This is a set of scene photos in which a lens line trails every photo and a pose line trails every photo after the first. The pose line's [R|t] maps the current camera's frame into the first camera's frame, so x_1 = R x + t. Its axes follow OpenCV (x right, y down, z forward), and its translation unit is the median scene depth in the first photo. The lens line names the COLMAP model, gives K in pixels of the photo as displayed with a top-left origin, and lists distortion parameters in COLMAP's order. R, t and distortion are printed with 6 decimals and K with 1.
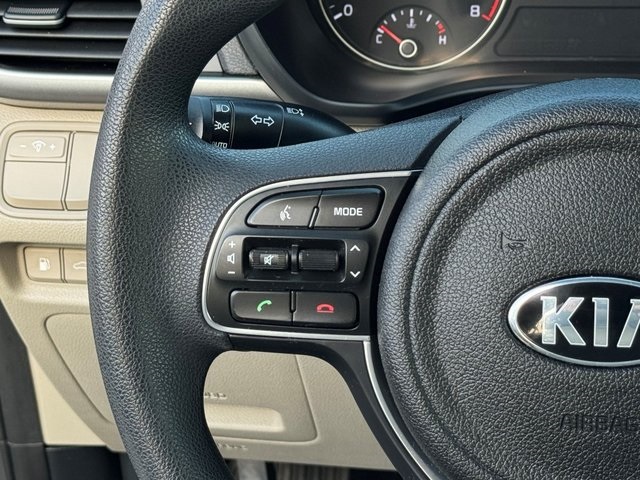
lens RADIAL K [[1508.2, 0, 316.5], [0, 1508.2, 240.0], [0, 0, 1]] dist [0.100190, 0.496300]
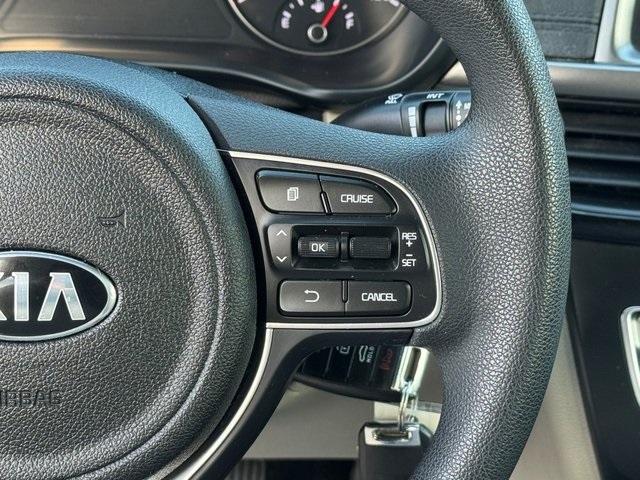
lens RADIAL K [[1508.2, 0, 316.5], [0, 1508.2, 240.0], [0, 0, 1]] dist [0.100190, 0.496300]
pose [[0.975788, -0.019126, 0.217883, 0.151517], [0.016906, 0.999784, 0.012049, 0.007998], [-0.218066, -0.008074, 0.975901, -0.012500]]
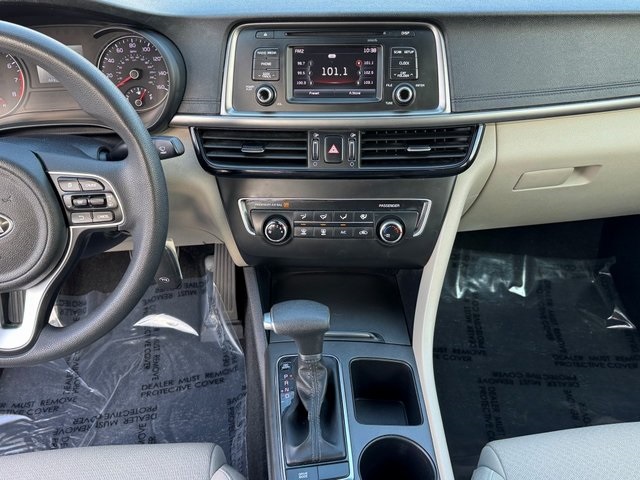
lens RADIAL K [[596.1, 0, 315.3], [0, 596.1, 237.3], [0, 0, 1]] dist [0.187665, -0.420009]
pose [[0.966235, -0.128581, 0.223285, 0.532667], [0.085319, 0.977360, 0.193619, -0.099082], [-0.243125, -0.168032, 0.955330, -0.329770]]
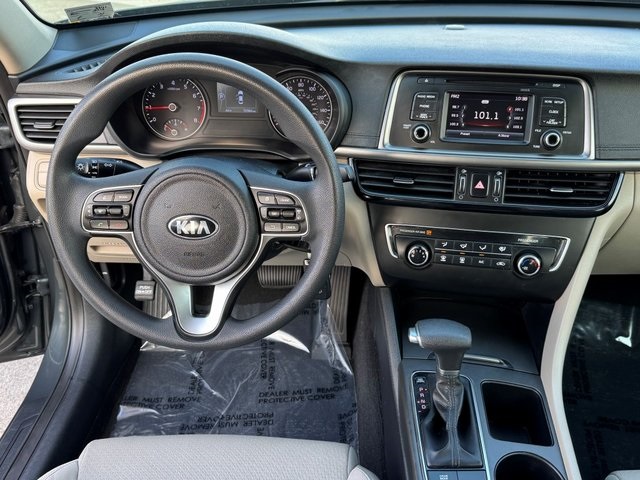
lens RADIAL K [[597.5, 0, 321.4], [0, 597.5, 241.6], [0, 0, 1]] dist [0.183084, -0.409567]
pose [[0.990298, -0.037228, 0.133877, 0.283152], [0.019959, 0.991562, 0.128086, -0.087055], [-0.137516, -0.124171, 0.982686, -0.457235]]
